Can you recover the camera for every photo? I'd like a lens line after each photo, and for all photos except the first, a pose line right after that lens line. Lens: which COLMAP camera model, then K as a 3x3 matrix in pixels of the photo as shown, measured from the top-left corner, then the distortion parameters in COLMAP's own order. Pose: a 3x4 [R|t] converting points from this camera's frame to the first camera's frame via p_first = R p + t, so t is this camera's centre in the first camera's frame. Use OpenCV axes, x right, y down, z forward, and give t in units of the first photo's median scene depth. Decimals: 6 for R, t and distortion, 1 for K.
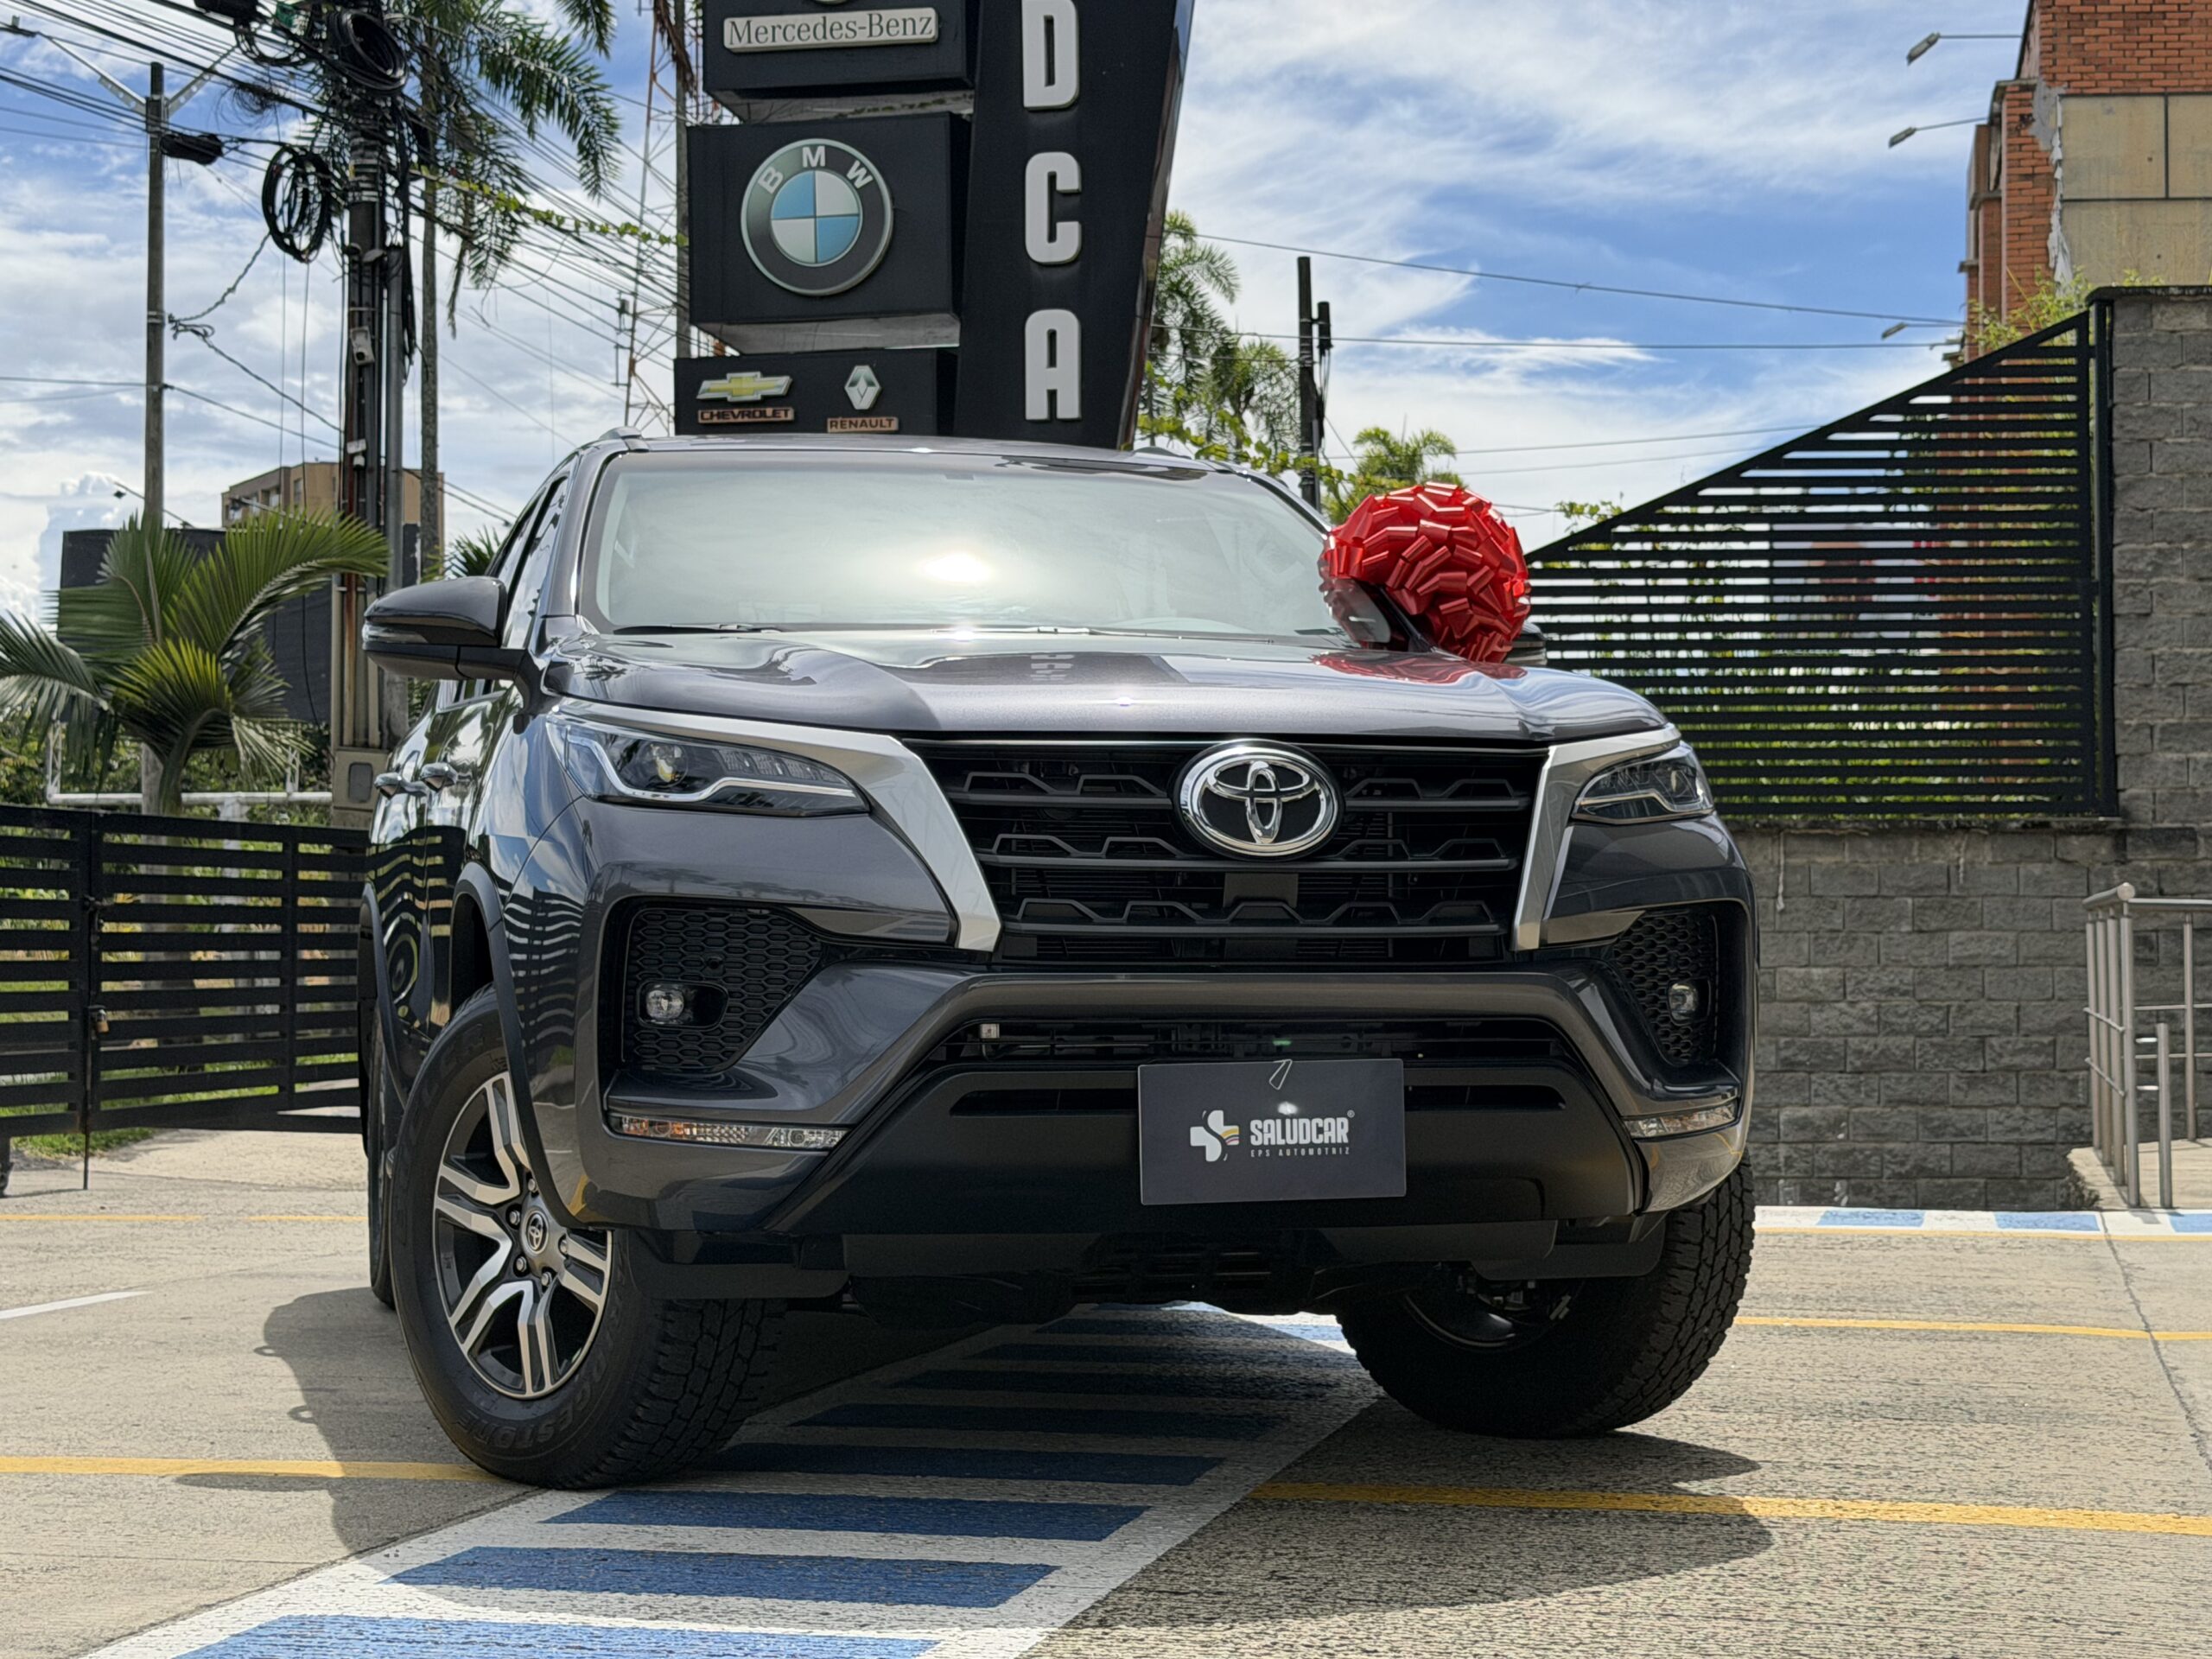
lens RADIAL K [[3560.8, 0, 1115.3], [0, 3560.8, 846.7], [0, 0, 1]] dist [0.127563, 0.000000]
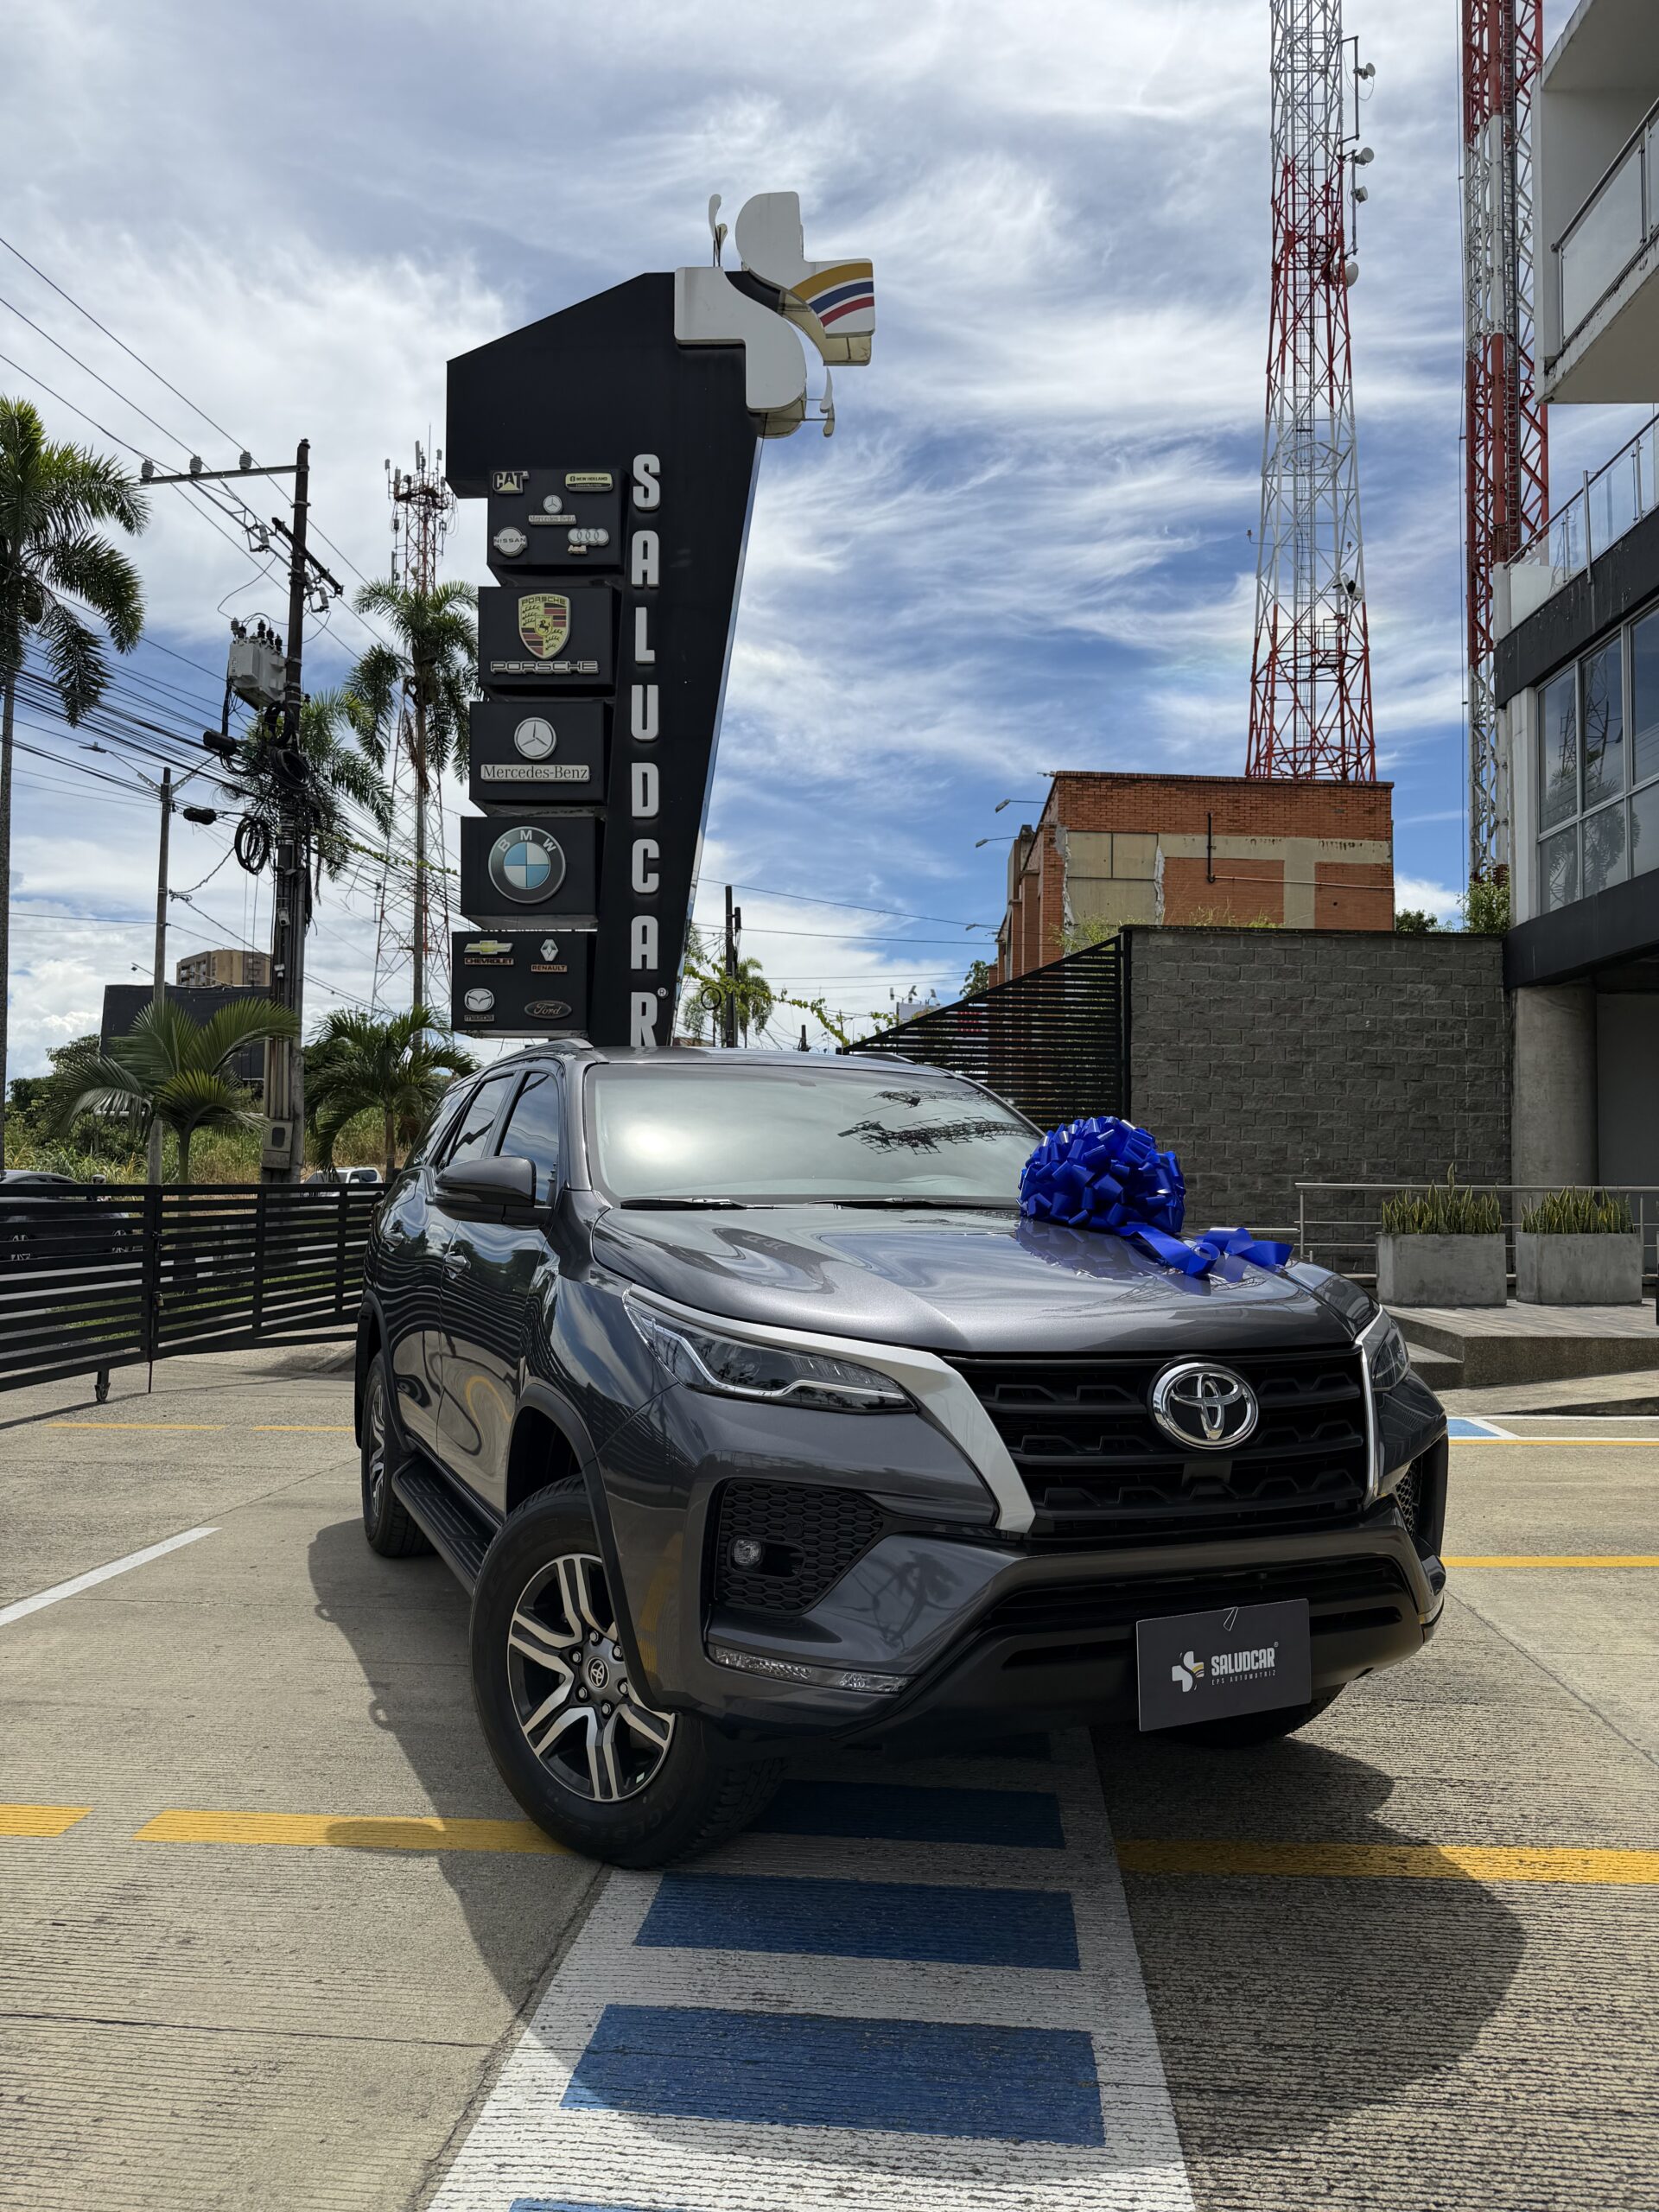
lens RADIAL K [[1554.8, 0, 830.7], [0, 1554.8, 1122.2], [0, 0, 1]] dist [0.084766, -0.034542]
pose [[0.988367, 0.018153, 0.150999, -0.044636], [-0.017041, 0.999817, -0.008661, -0.026214], [-0.151128, 0.005987, 0.988496, 0.103491]]
